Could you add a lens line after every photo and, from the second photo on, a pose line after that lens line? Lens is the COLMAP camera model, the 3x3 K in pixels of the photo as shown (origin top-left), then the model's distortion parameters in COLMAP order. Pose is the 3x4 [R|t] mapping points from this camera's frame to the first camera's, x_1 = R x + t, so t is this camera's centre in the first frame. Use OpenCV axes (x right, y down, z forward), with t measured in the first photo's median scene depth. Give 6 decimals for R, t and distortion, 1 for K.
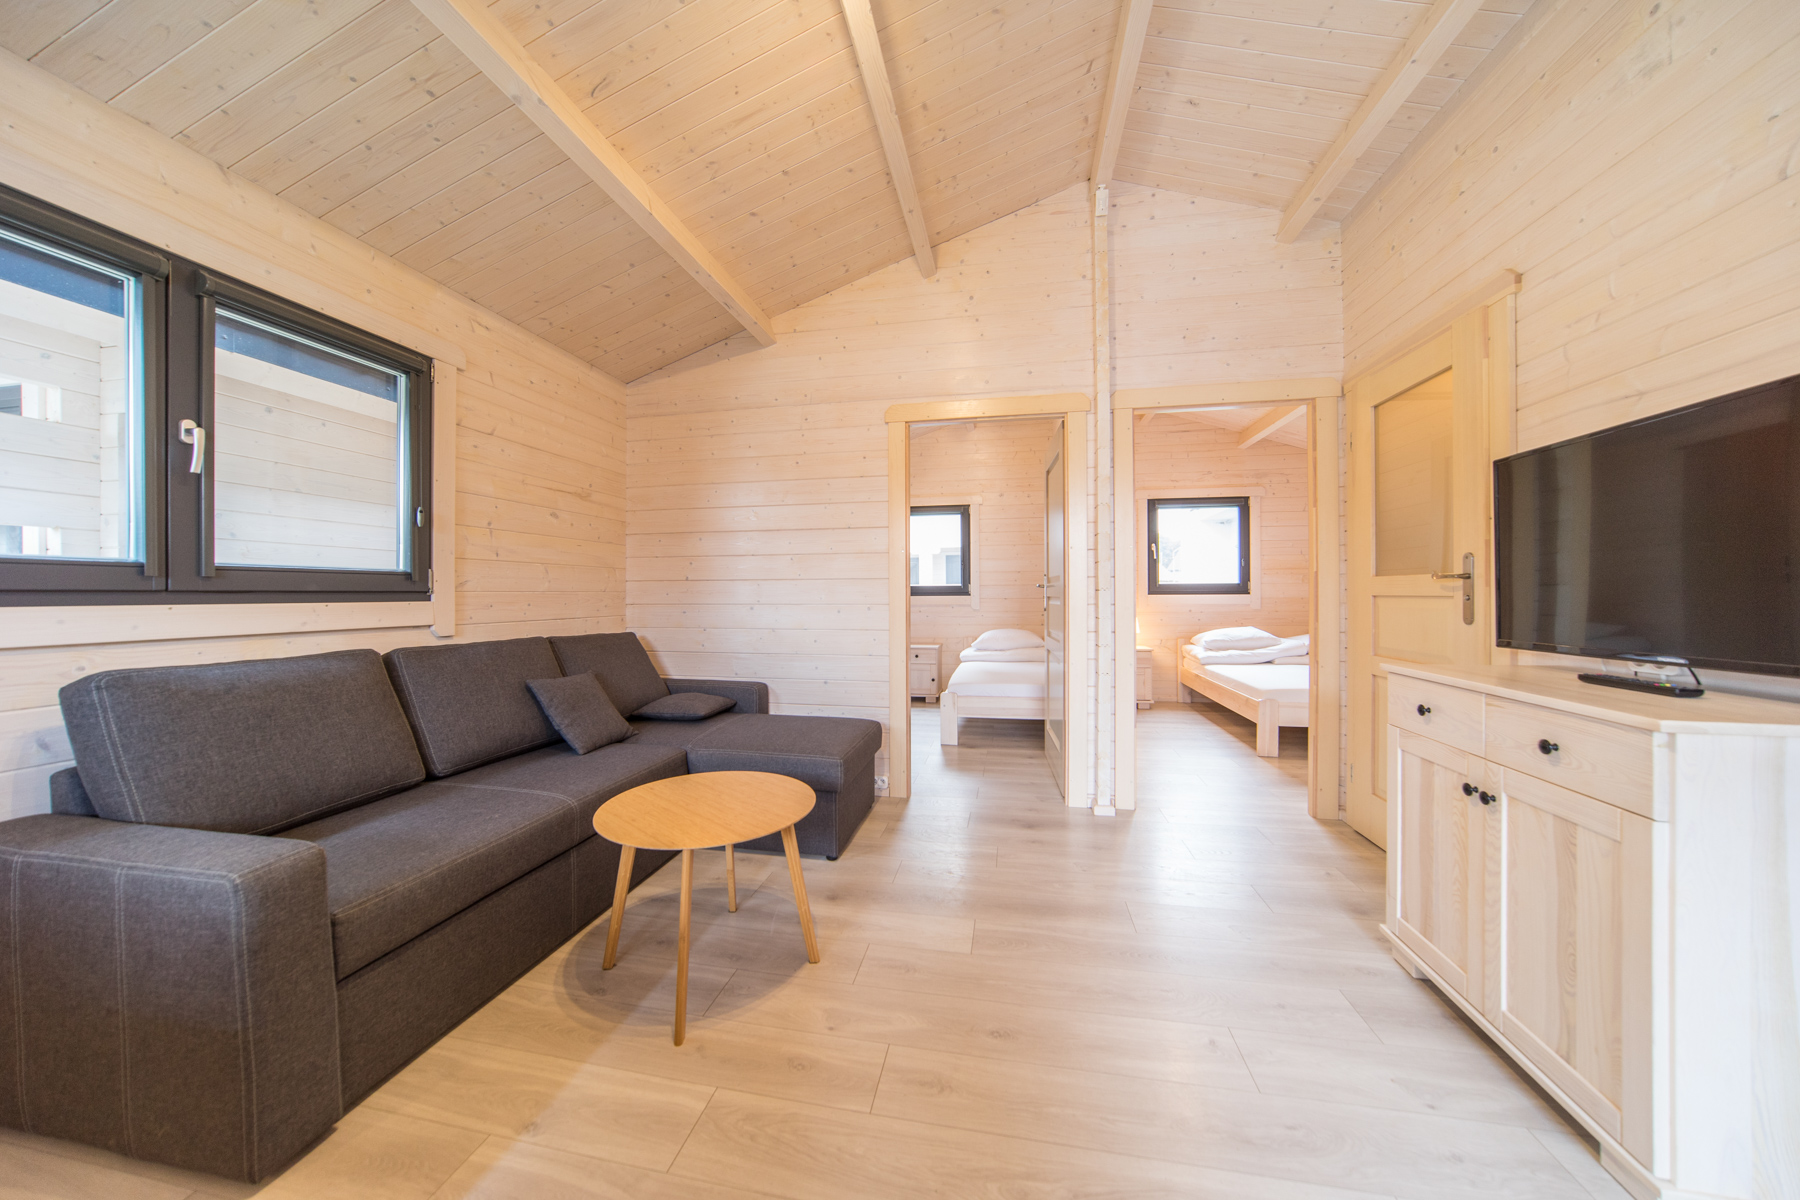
lens RADIAL K [[588.1, 0, 900.3], [0, 588.1, 596.1], [0, 0, 1]] dist [-0.035235, 0.008297]
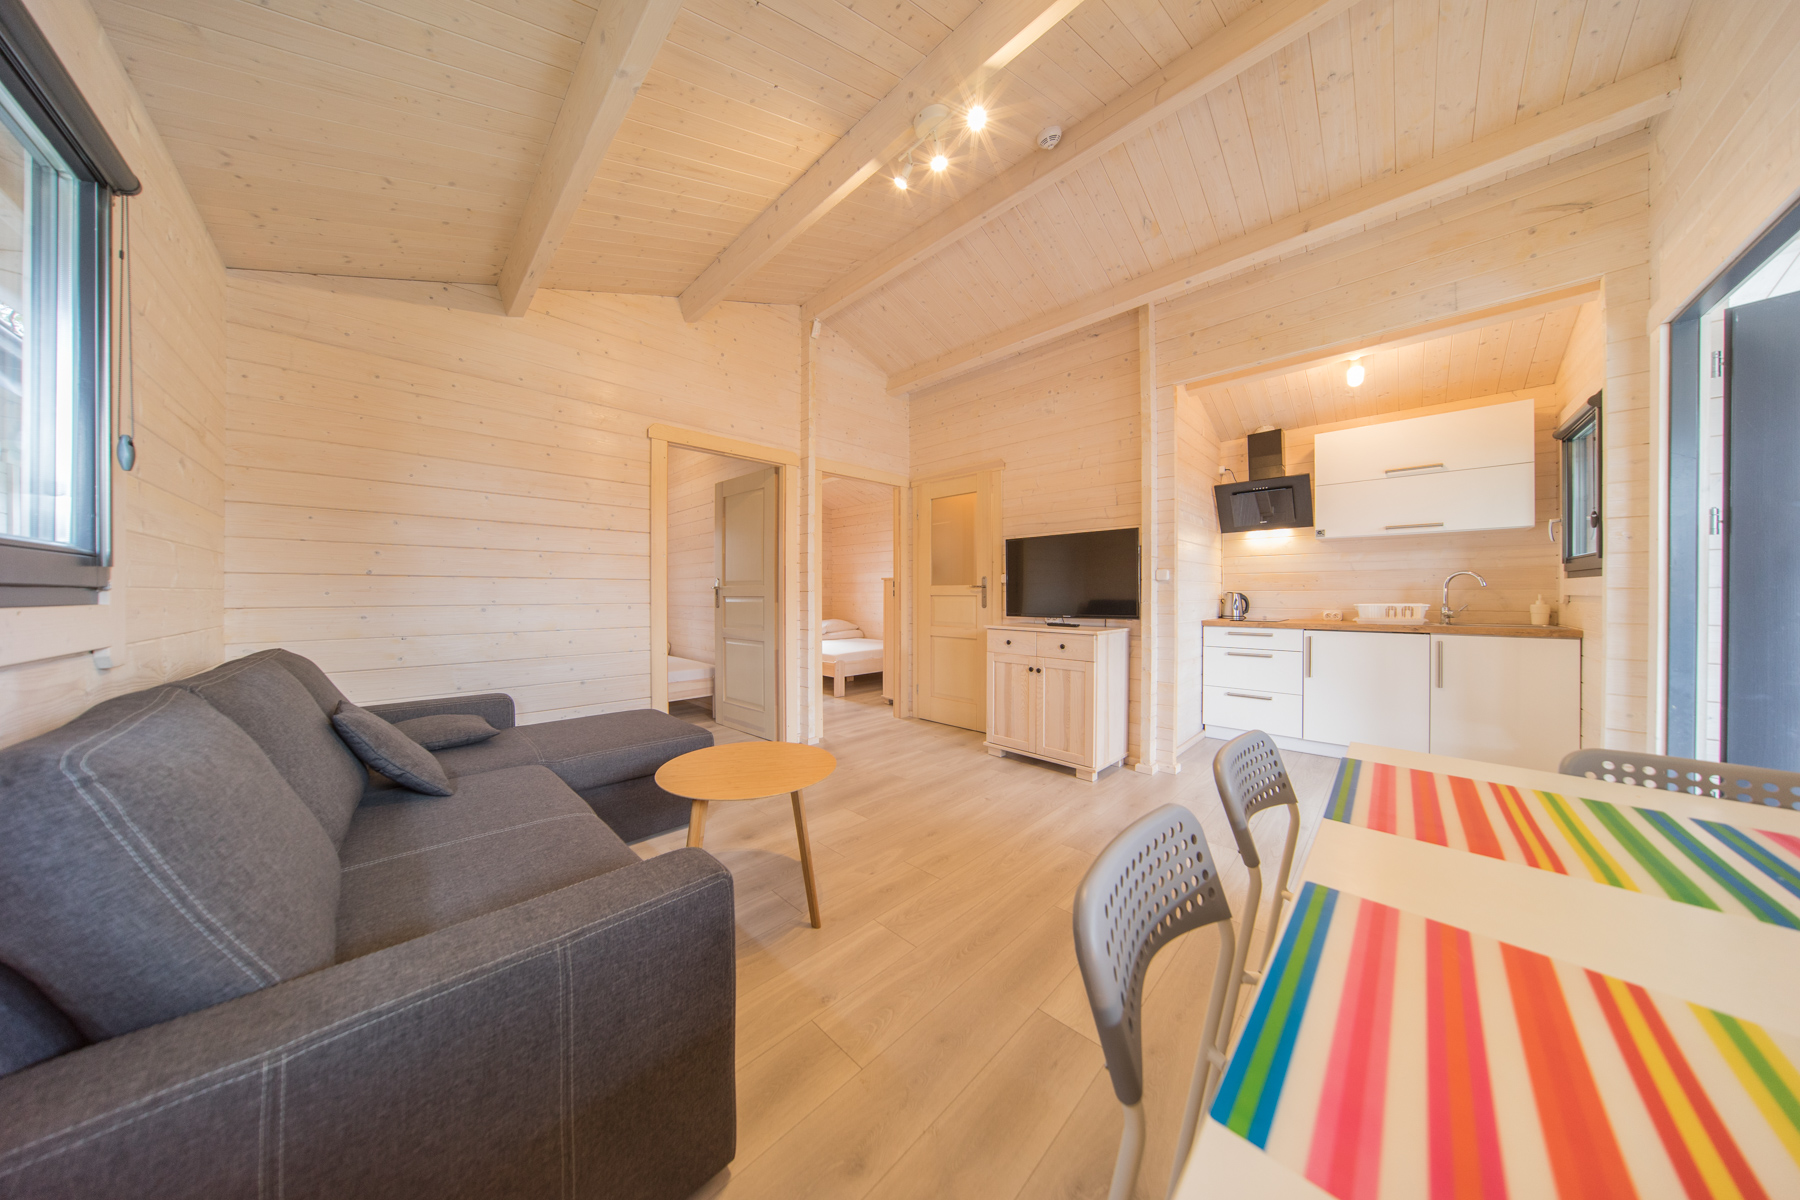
lens RADIAL K [[525.6, 0, 901.1], [0, 525.6, 594.2], [0, 0, 1]] dist [-0.023071, 0.000083]
pose [[0.553038, 0.001249, 0.833155, -0.664979], [0.001681, 0.999995, -0.002615, -0.000035], [-0.833155, 0.002847, 0.553033, 0.082351]]
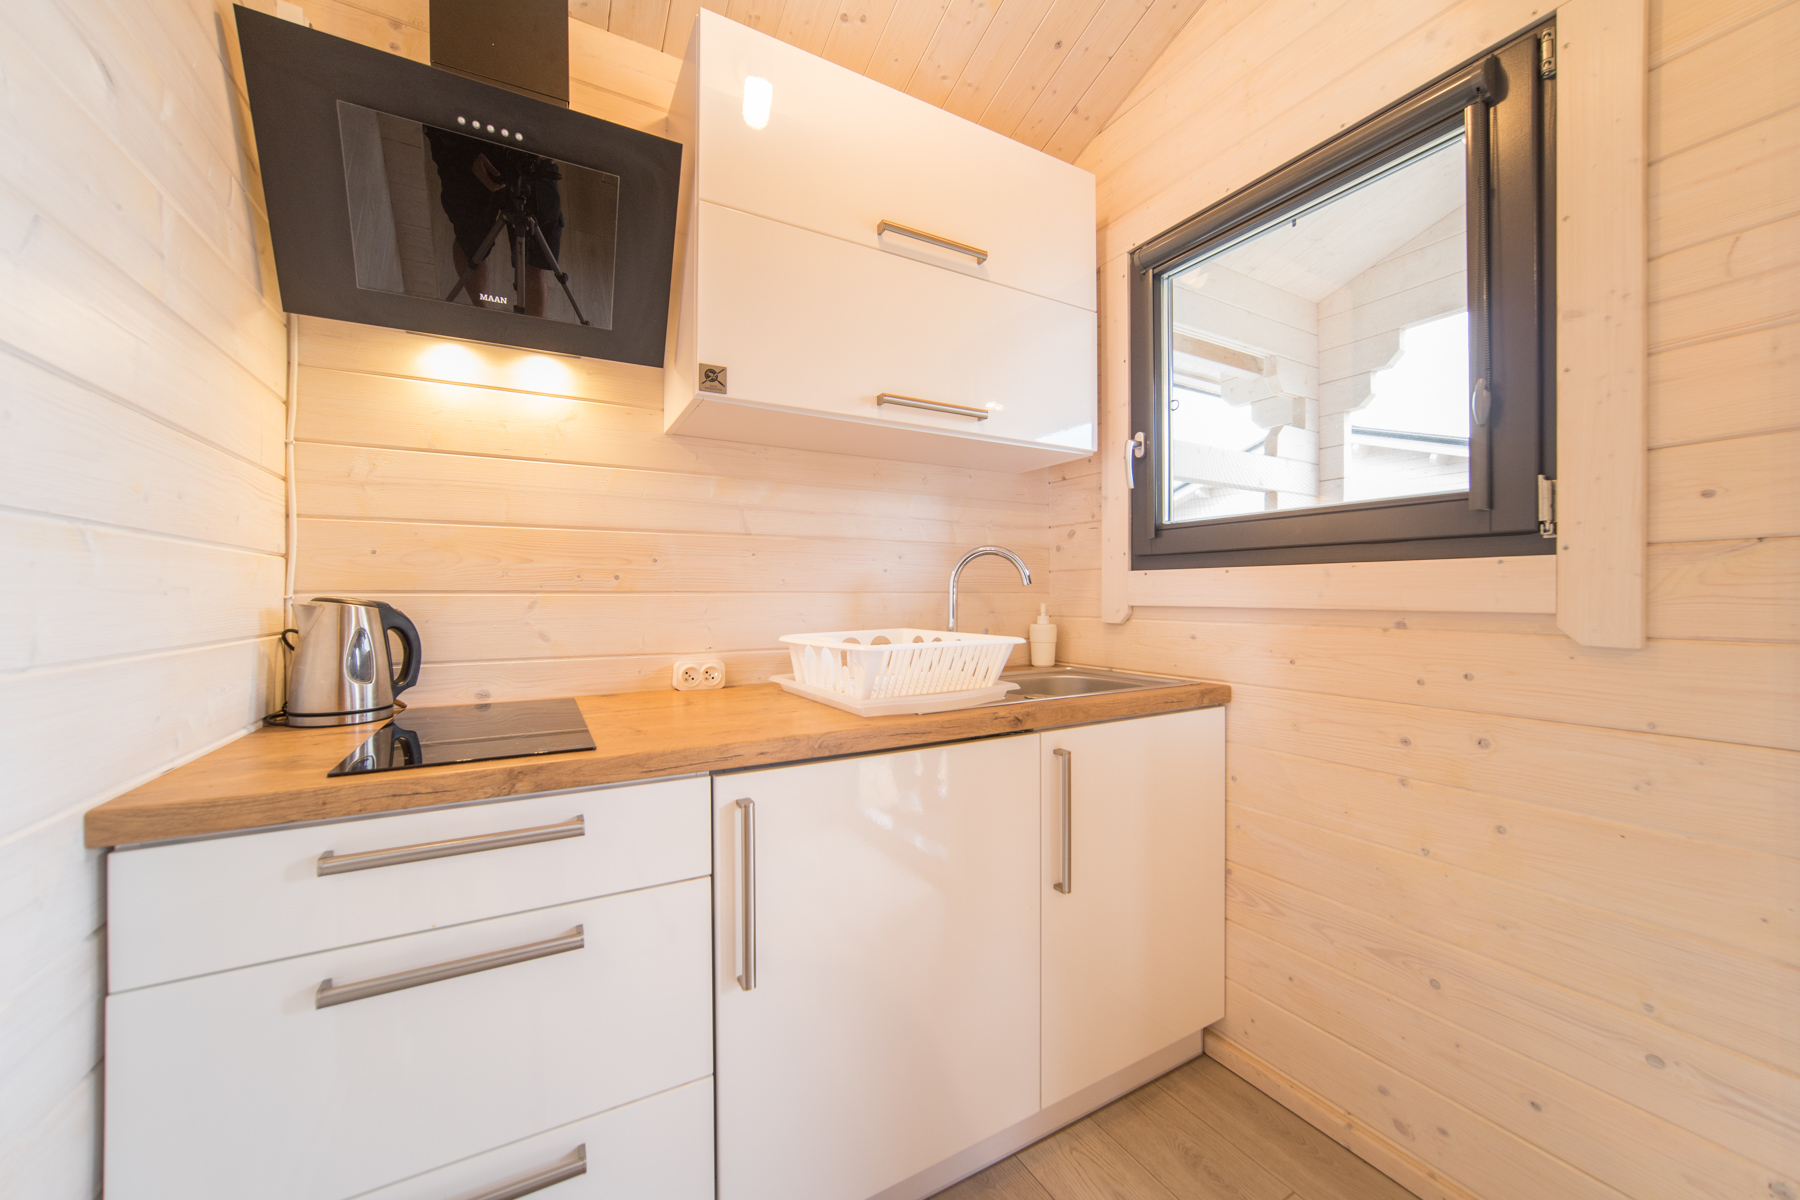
lens RADIAL K [[662.7, 0, 900.0], [0, 662.7, 600.0], [0, 0, 1]] dist [-0.011141, 0.000120]
pose [[-0.643867, 0.000579, 0.765137, 0.605601], [0.005030, 0.999981, 0.003476, -0.007393], [-0.765121, 0.006087, -0.643858, 0.114908]]
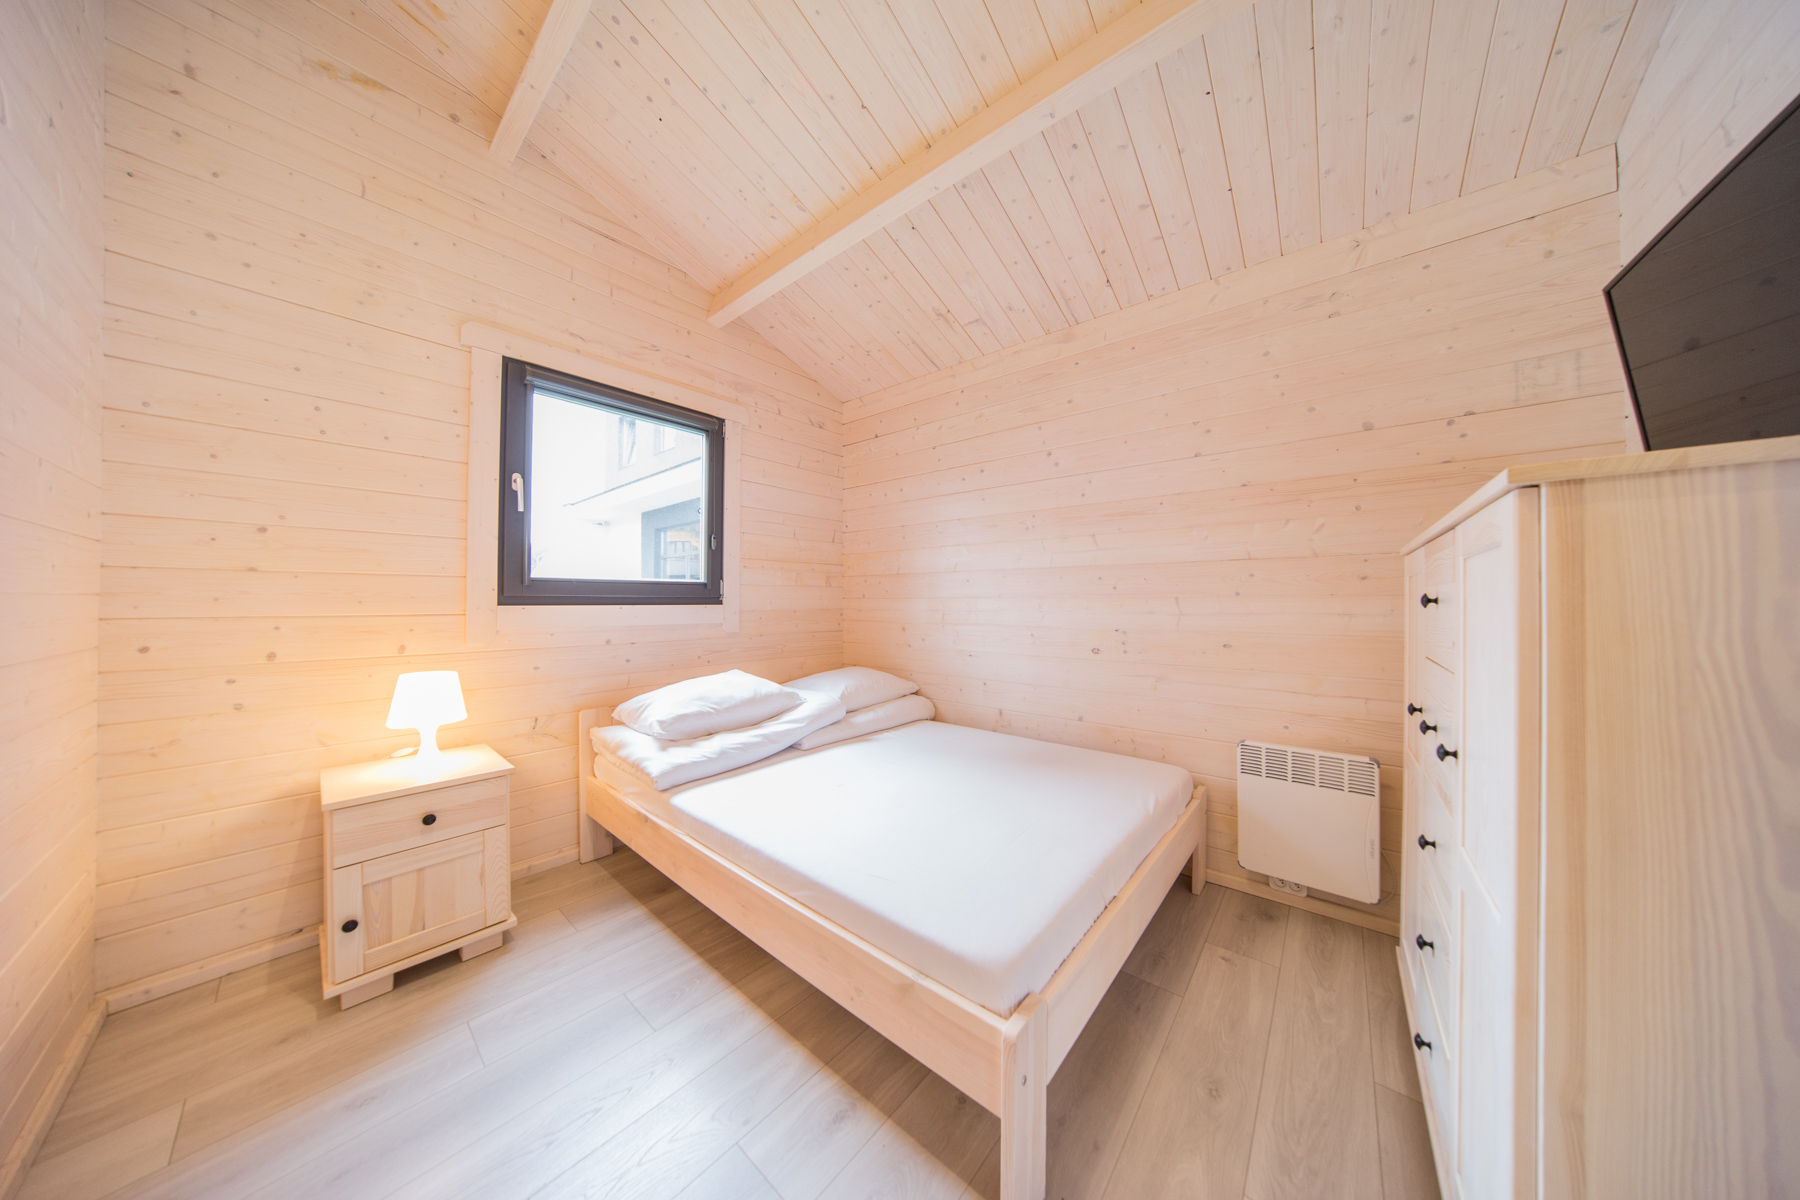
lens RADIAL K [[525.6, 0, 901.1], [0, 525.6, 594.2], [0, 0, 1]] dist [-0.023071, 0.000083]
pose [[0.496025, 0.019055, 0.868099, 0.563626], [-0.000330, 0.999763, -0.021757, -0.004261], [-0.868308, 0.010506, 0.495913, 1.305791]]
